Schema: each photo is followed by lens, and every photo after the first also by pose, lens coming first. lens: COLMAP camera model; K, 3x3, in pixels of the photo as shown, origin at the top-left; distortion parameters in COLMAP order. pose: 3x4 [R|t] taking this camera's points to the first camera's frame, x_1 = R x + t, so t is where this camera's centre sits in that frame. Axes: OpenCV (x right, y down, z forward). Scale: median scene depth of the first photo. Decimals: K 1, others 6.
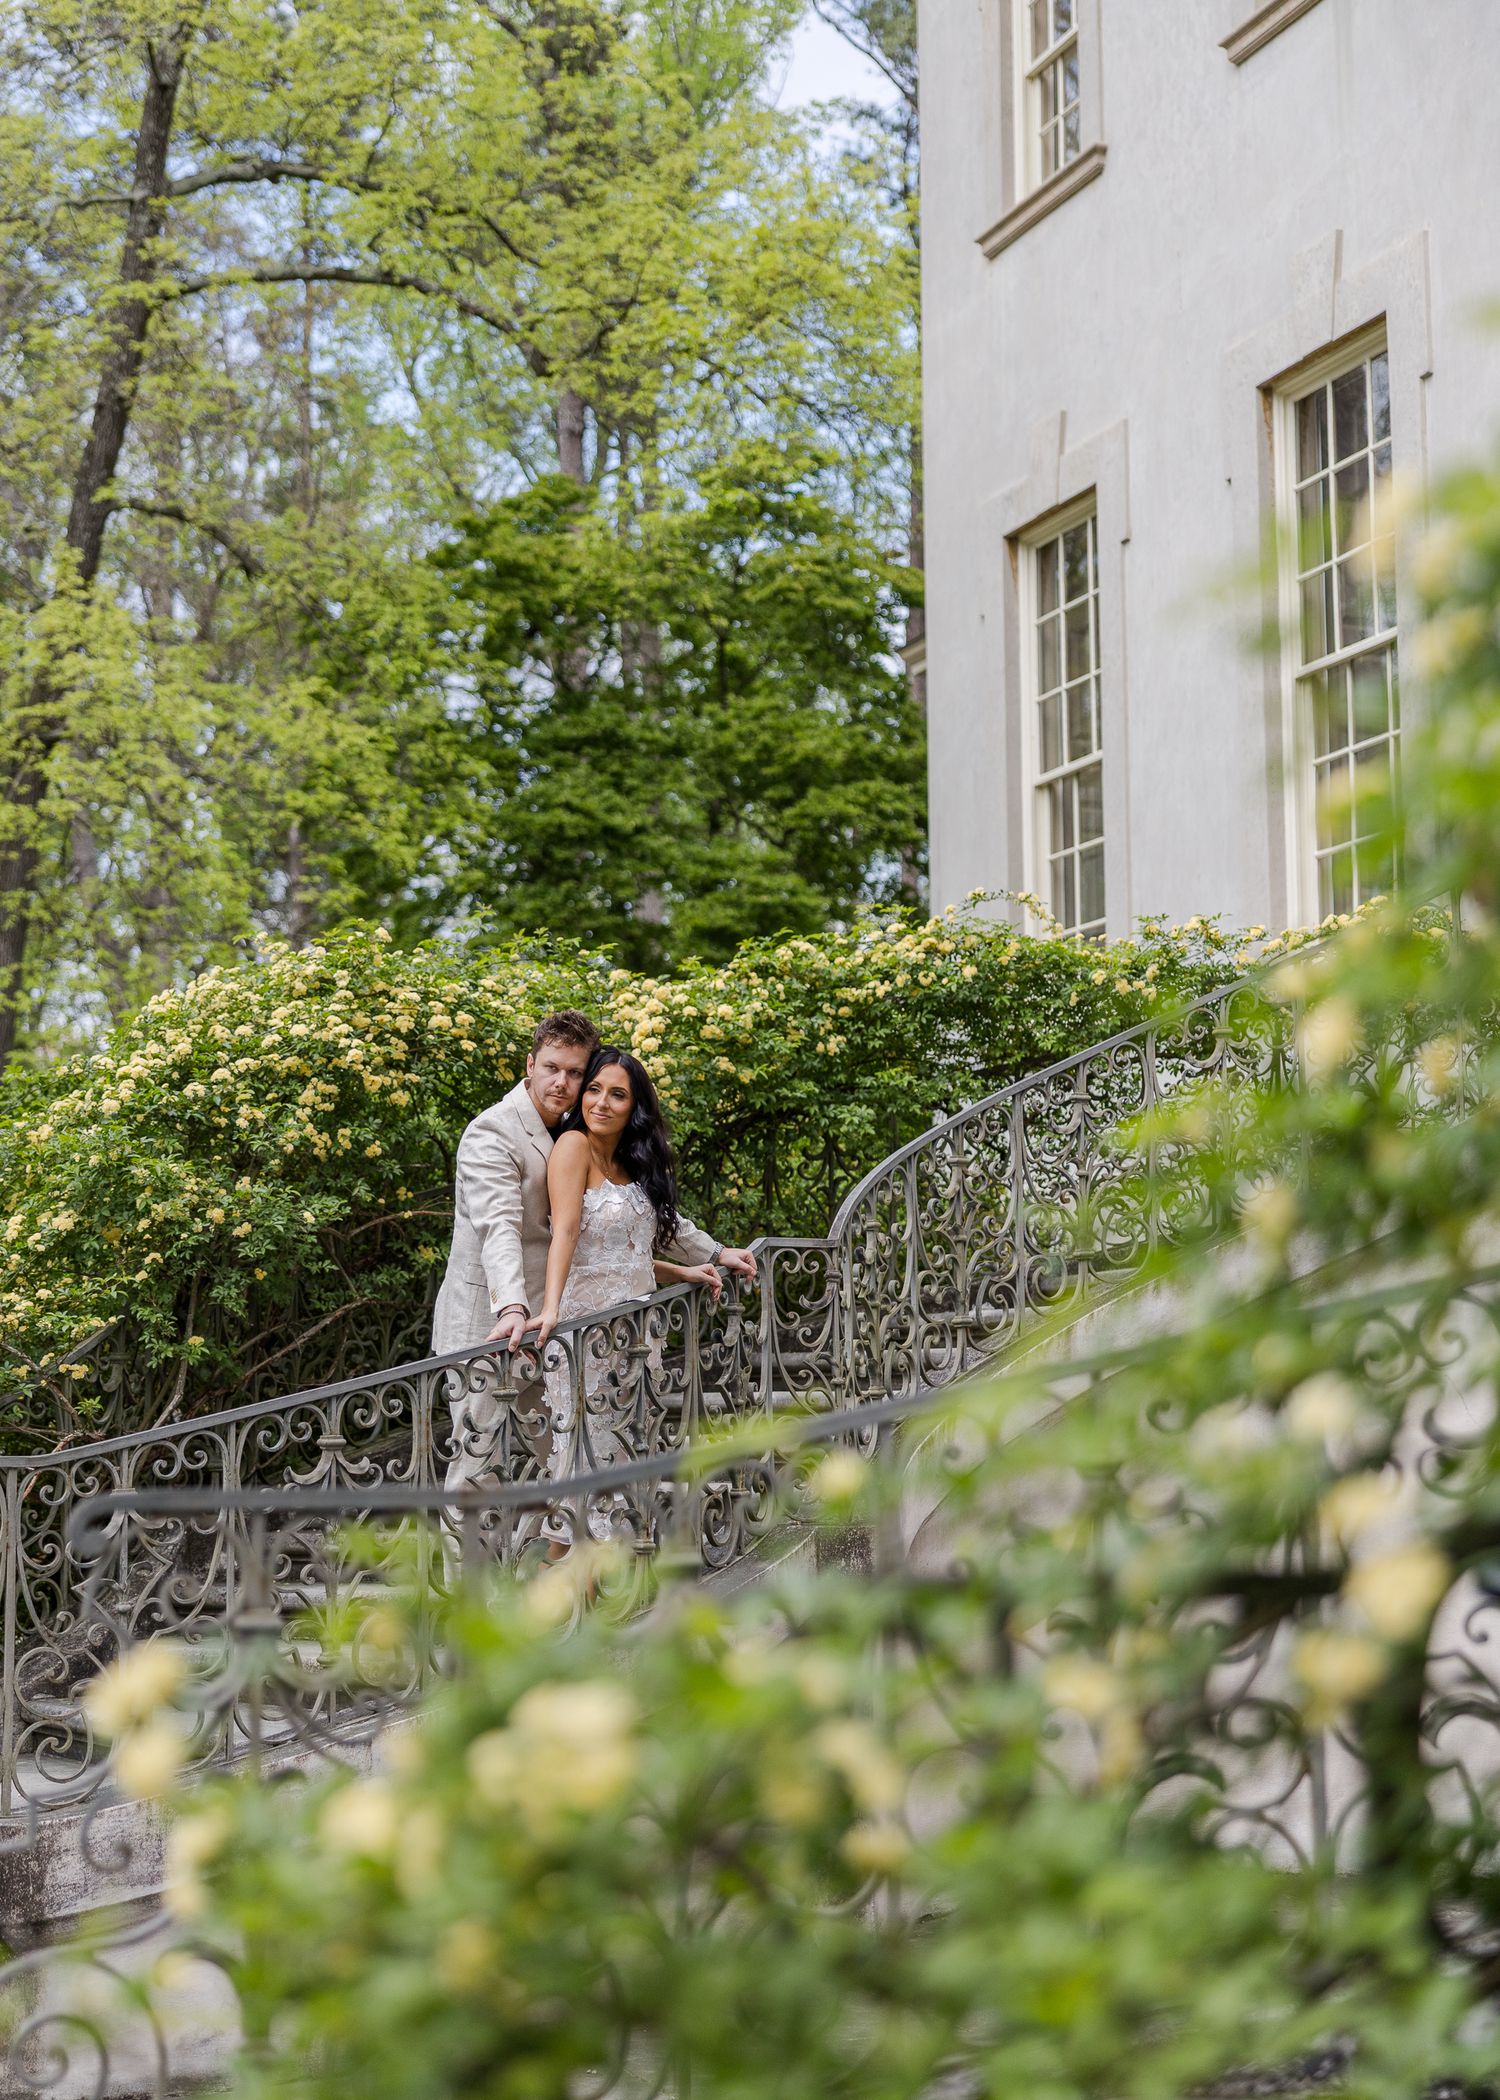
lens RADIAL K [[3543.4, 0, 639.8], [0, 3543.4, 999.5], [0, 0, 1]] dist [-0.014751, 0.079619]
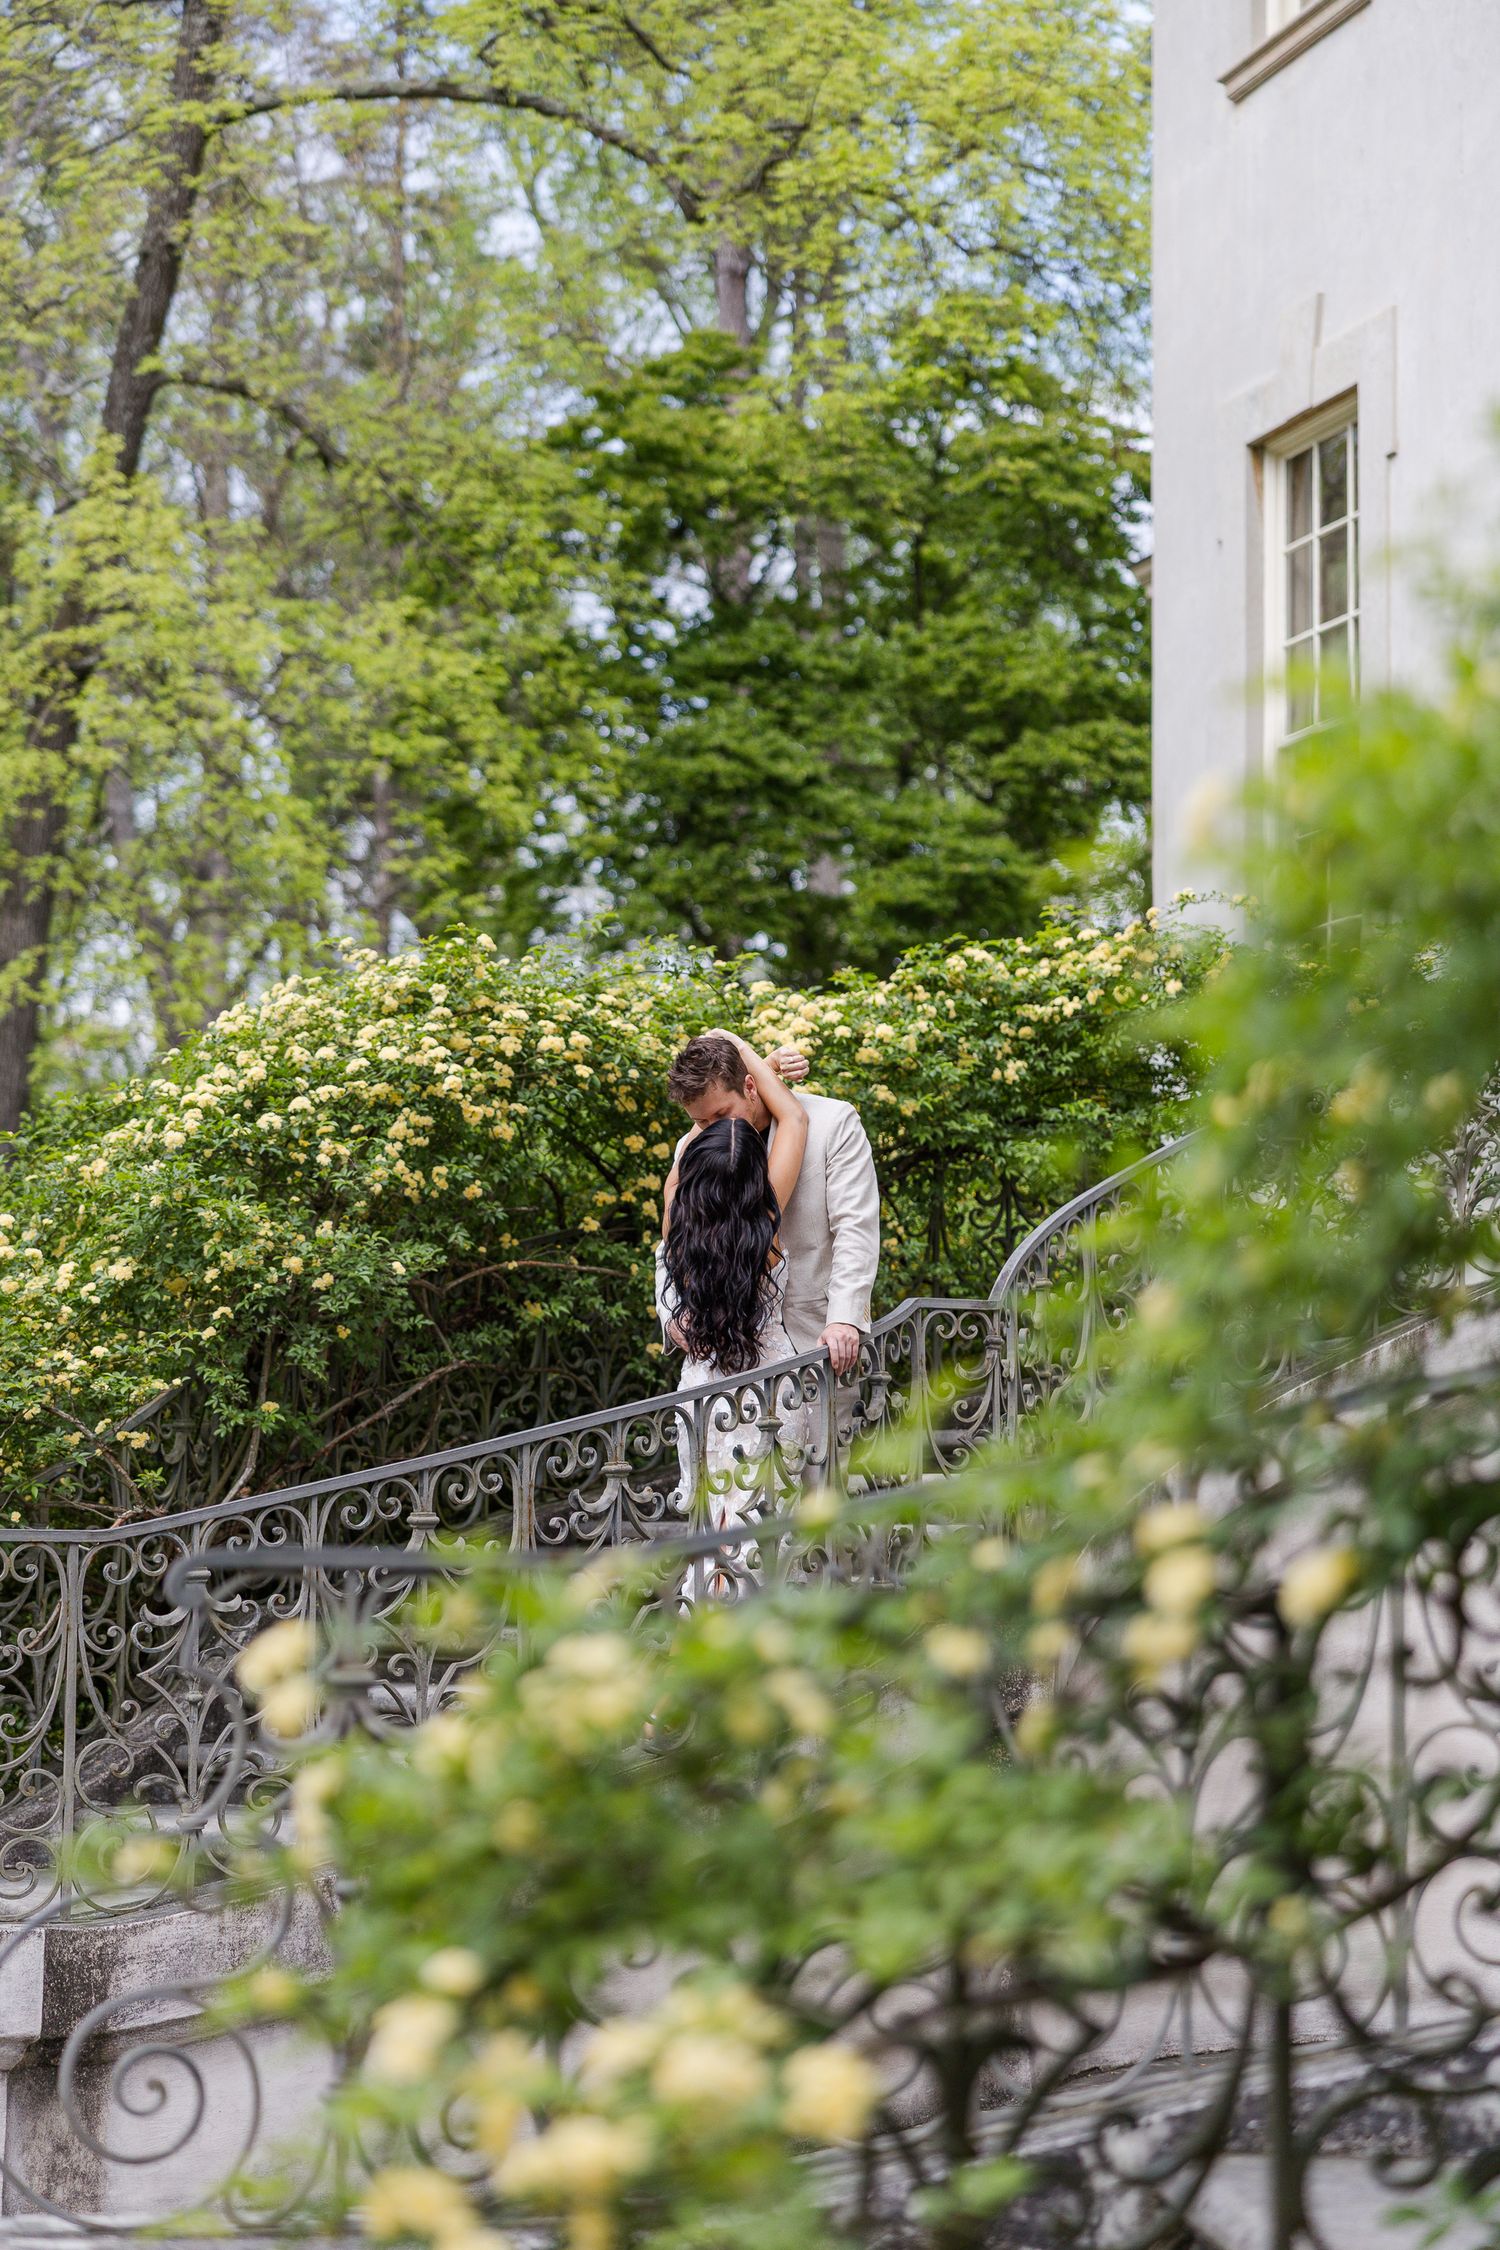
lens RADIAL K [[5440.5, 0, 711.1], [0, 5440.5, 1170.0], [0, 0, 1]] dist [0.032178, -0.604940]
pose [[0.999363, 0.010897, -0.033975, 0.026803], [-0.009214, 0.998742, 0.049299, -0.027373], [0.034470, -0.048955, 0.998206, -0.311932]]
